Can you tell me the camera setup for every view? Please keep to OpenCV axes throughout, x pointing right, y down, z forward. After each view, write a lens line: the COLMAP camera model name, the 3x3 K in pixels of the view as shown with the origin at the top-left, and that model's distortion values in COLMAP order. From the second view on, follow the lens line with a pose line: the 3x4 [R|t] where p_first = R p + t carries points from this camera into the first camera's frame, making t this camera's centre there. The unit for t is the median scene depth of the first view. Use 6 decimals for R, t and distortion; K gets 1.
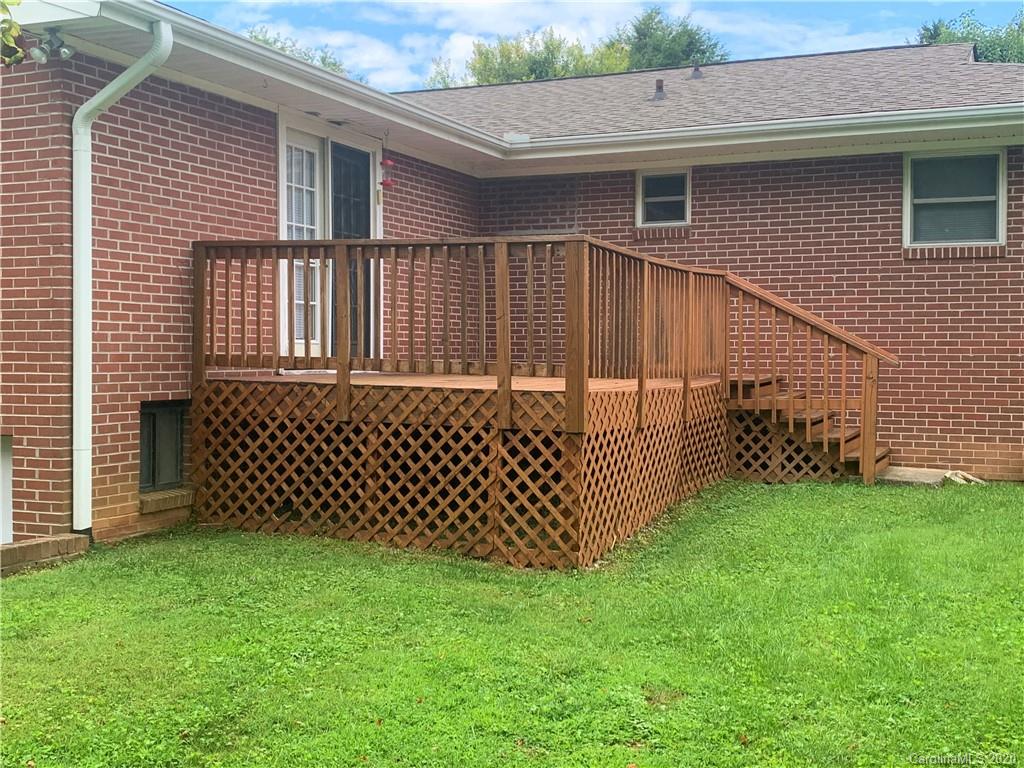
lens RADIAL K [[1319.6, 0, 512.2], [0, 1319.6, 385.0], [0, 0, 1]] dist [0.086942, 0.000000]
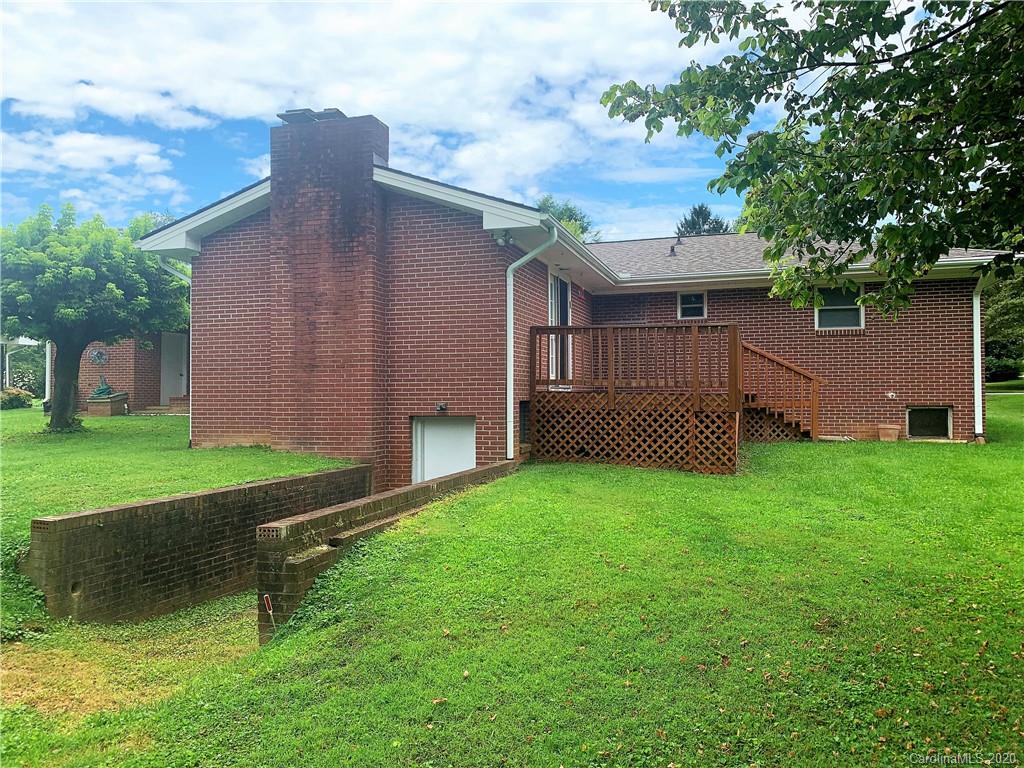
lens RADIAL K [[791.0, 0, 510.2], [0, 791.0, 383.0], [0, 0, 1]] dist [0.023865, -0.023723]
pose [[0.996385, -0.004880, 0.084813, -0.397907], [0.008212, 0.999206, -0.038987, 0.032958], [-0.084555, 0.039543, 0.995634, -0.261532]]
